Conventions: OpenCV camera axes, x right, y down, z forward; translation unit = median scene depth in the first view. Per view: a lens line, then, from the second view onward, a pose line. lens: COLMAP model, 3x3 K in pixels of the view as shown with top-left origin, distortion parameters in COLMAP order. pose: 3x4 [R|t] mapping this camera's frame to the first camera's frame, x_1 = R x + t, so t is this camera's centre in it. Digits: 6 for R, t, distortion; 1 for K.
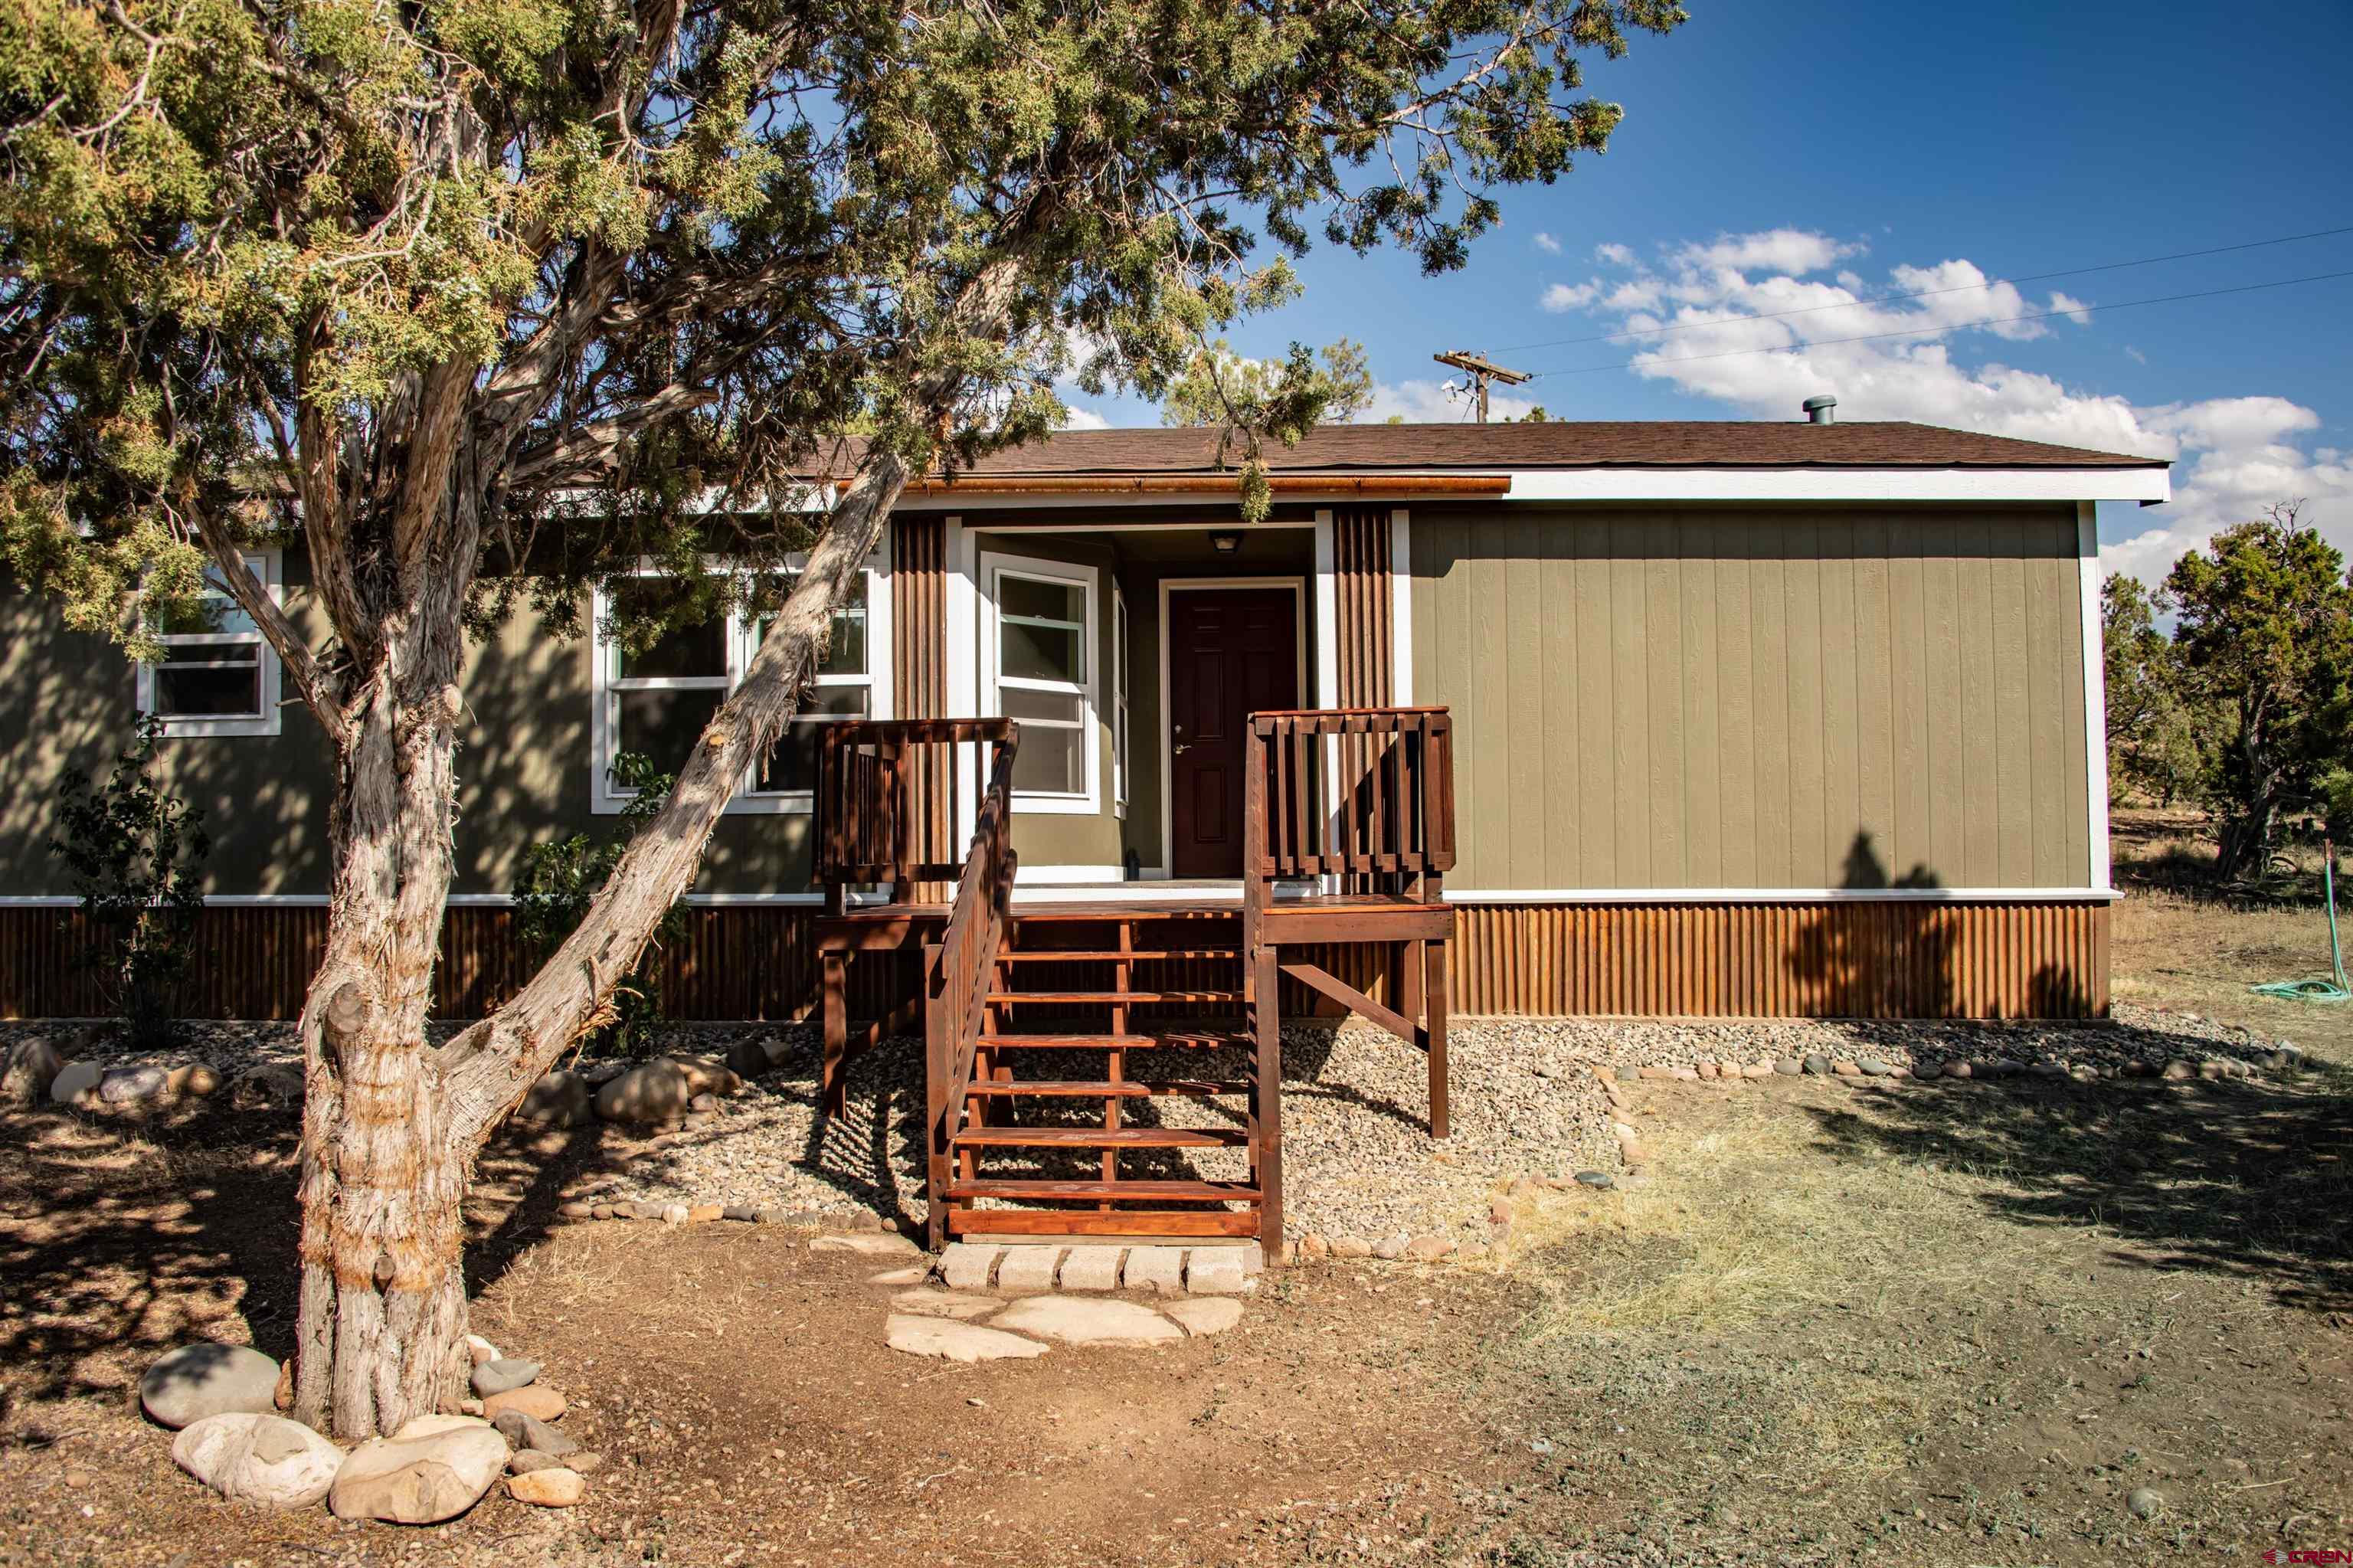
lens RADIAL K [[1865.2, 0, 1178.8], [0, 1865.2, 791.9], [0, 0, 1]] dist [-0.117498, 0.007374]
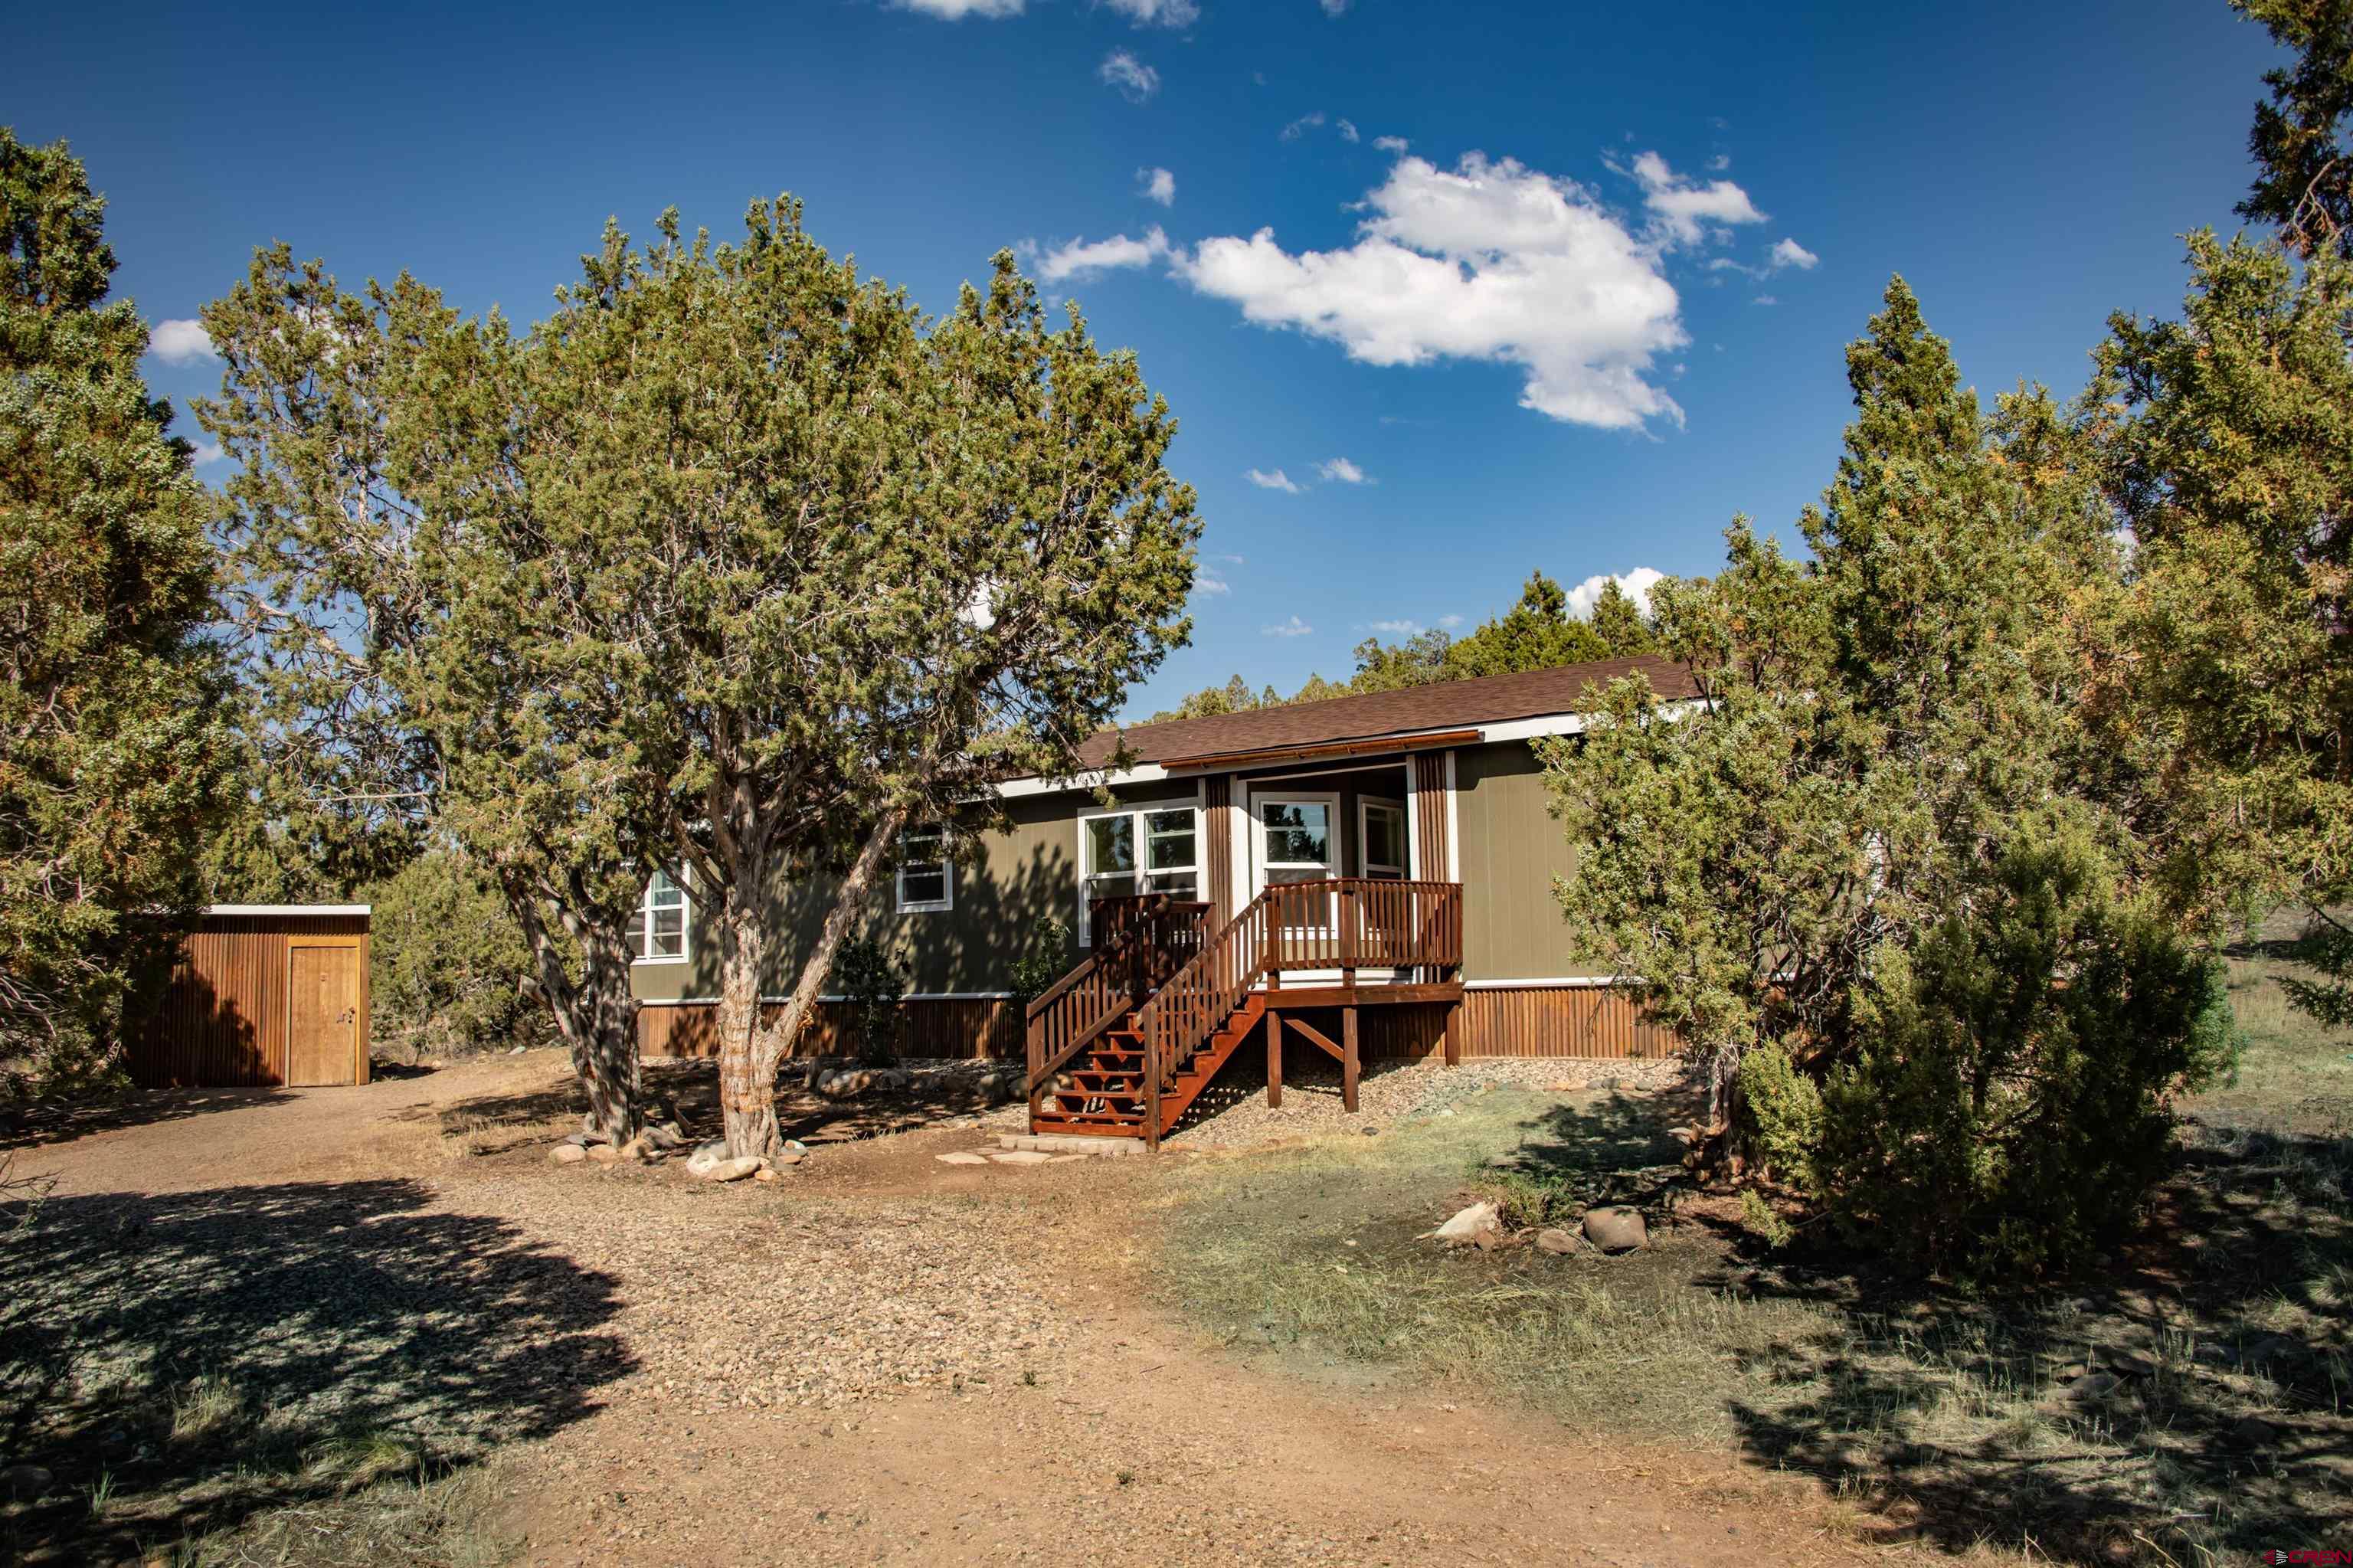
lens RADIAL K [[1865.2, 0, 1165.8], [0, 1865.2, 801.6], [0, 0, 1]] dist [-0.117498, 0.007374]
pose [[0.807950, -0.072403, -0.584785, 0.862264], [0.036200, 0.996647, -0.073382, 0.005570], [0.588138, 0.038120, 0.807862, -0.476944]]
